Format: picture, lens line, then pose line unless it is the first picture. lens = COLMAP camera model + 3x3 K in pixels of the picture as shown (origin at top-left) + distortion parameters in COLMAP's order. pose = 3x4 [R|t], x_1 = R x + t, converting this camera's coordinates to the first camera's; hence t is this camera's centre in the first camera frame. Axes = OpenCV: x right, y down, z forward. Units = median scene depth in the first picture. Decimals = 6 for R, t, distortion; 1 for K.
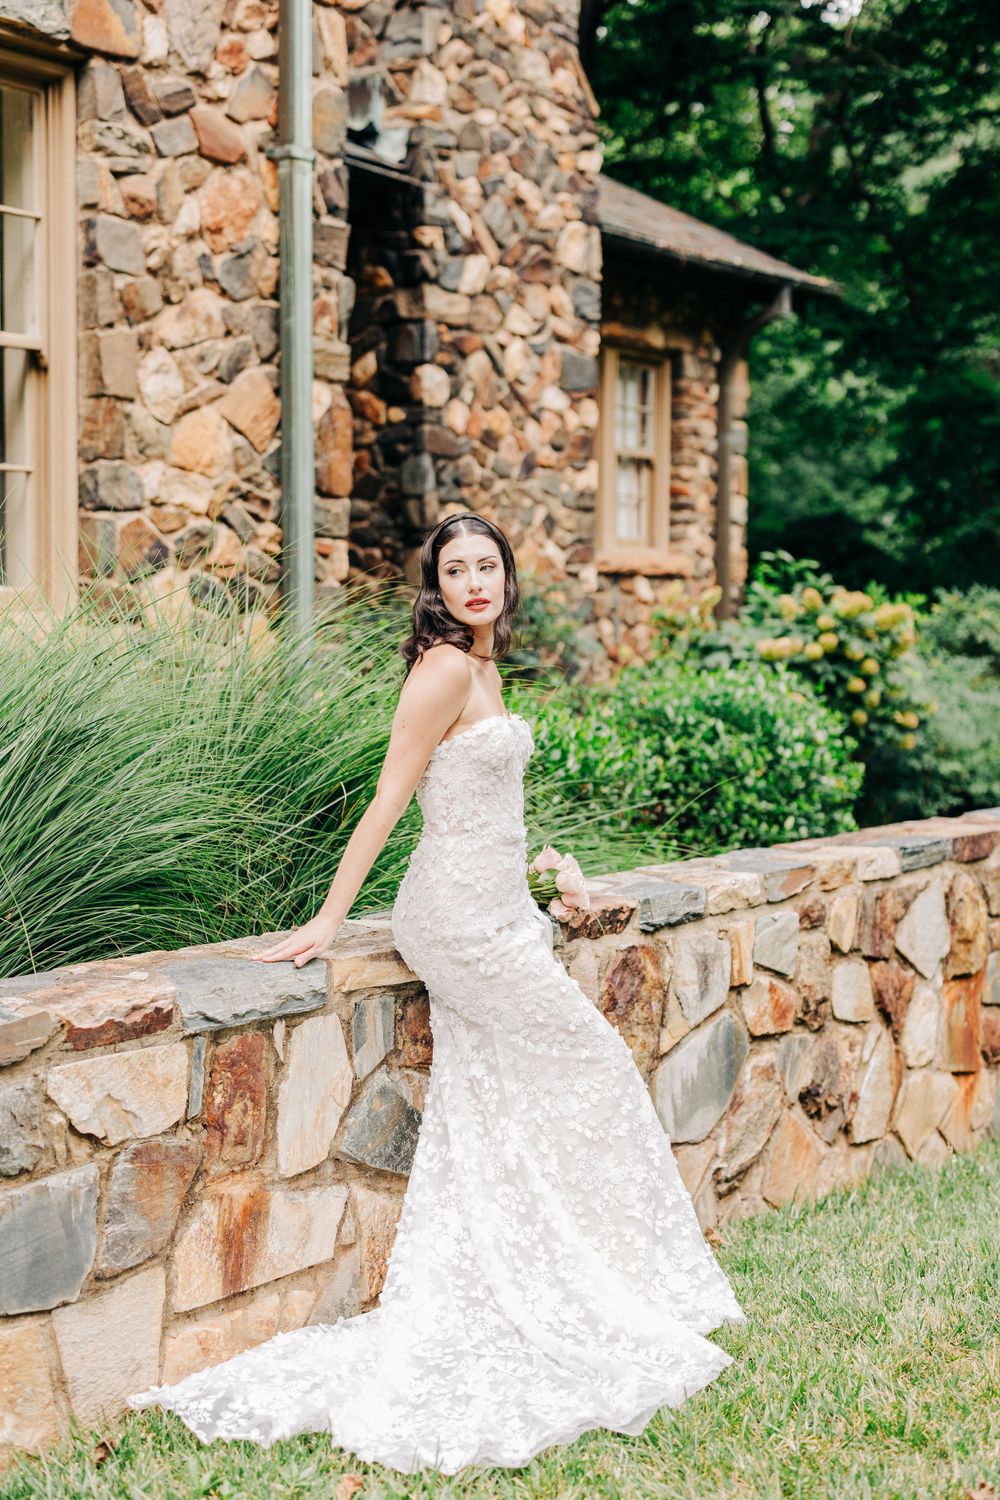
lens RADIAL K [[2155.2, 0, 500.0], [0, 2155.2, 750.0], [0, 0, 1]] dist [0.017521, -0.042992]
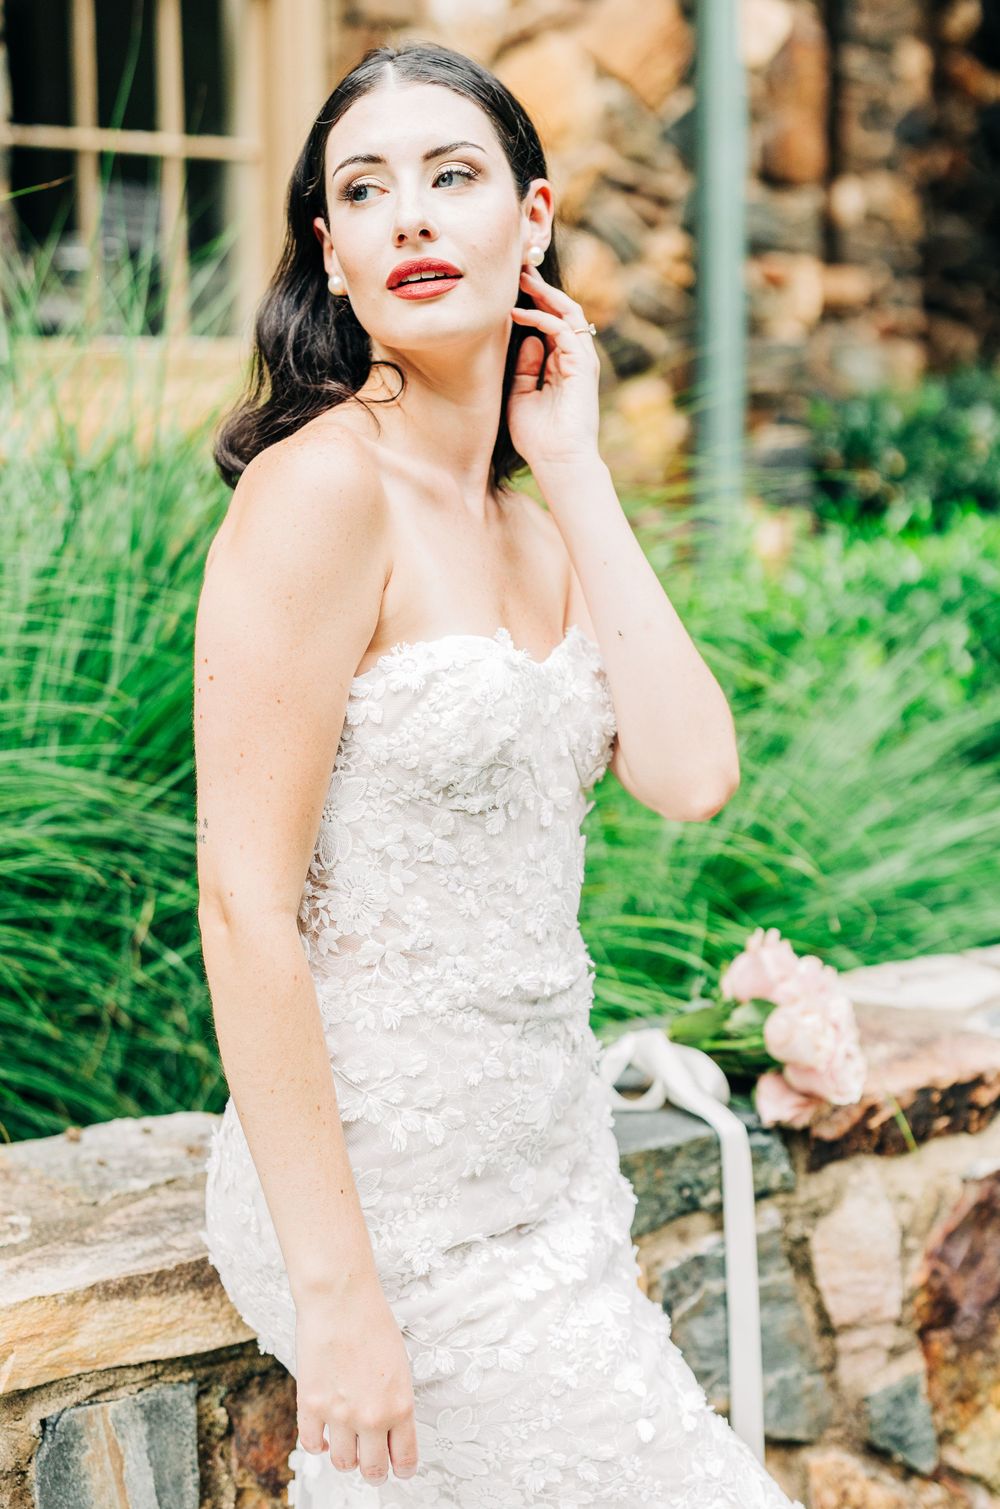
lens RADIAL K [[2114.0, 0, 500.0], [0, 2114.0, 754.5], [0, 0, 1]] dist [0.122838, 0.058417]
pose [[0.944980, 0.062894, -0.321024, 0.097304], [-0.029359, 0.993689, 0.108258, -0.028685], [0.325807, -0.092877, 0.940863, 0.605276]]
